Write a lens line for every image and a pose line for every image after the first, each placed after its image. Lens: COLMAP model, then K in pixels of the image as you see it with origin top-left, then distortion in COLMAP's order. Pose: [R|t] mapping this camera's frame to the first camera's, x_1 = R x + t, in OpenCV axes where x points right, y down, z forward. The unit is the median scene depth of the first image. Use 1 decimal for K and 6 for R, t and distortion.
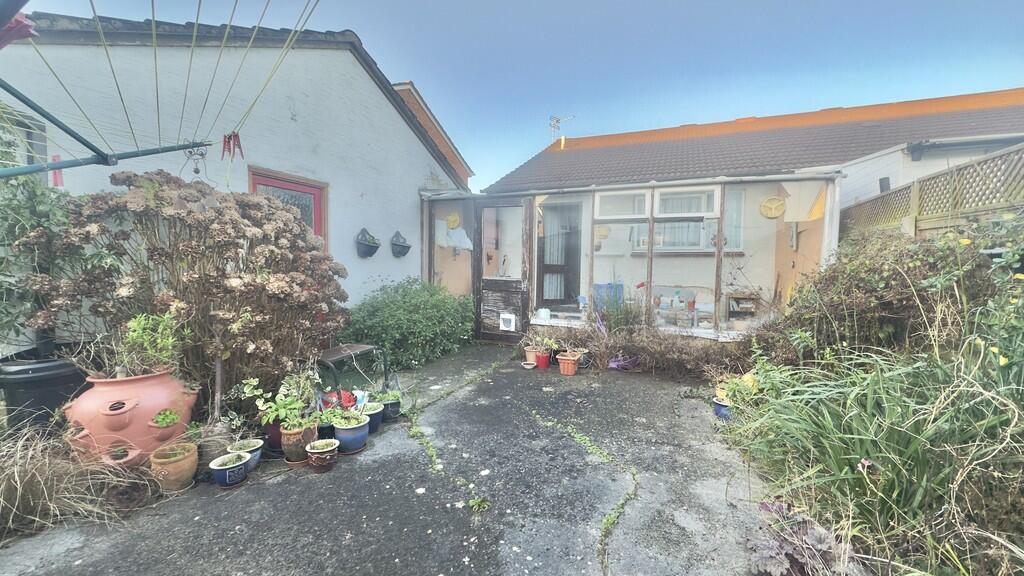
lens RADIAL K [[413.7, 0, 513.8], [0, 413.7, 286.6], [0, 0, 1]] dist [-0.004363, -0.000257]
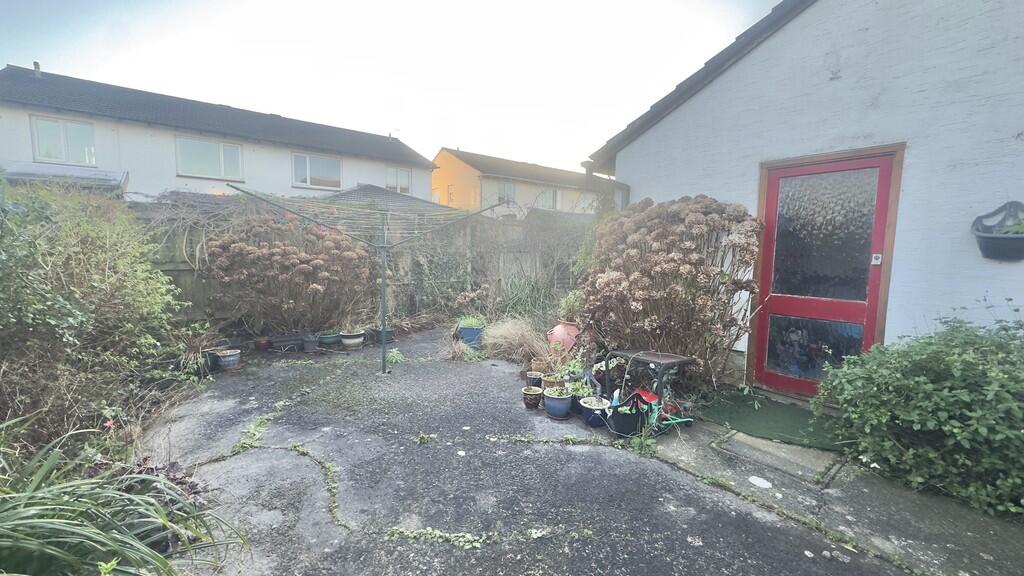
lens RADIAL K [[413.7, 0, 515.1], [0, 413.7, 291.5], [0, 0, 1]] dist [-0.004363, -0.000257]
pose [[-0.482918, 0.072413, -0.872666, 0.636317], [-0.063573, 0.991046, 0.117417, -0.097049], [0.873355, 0.112181, -0.473990, 1.276020]]
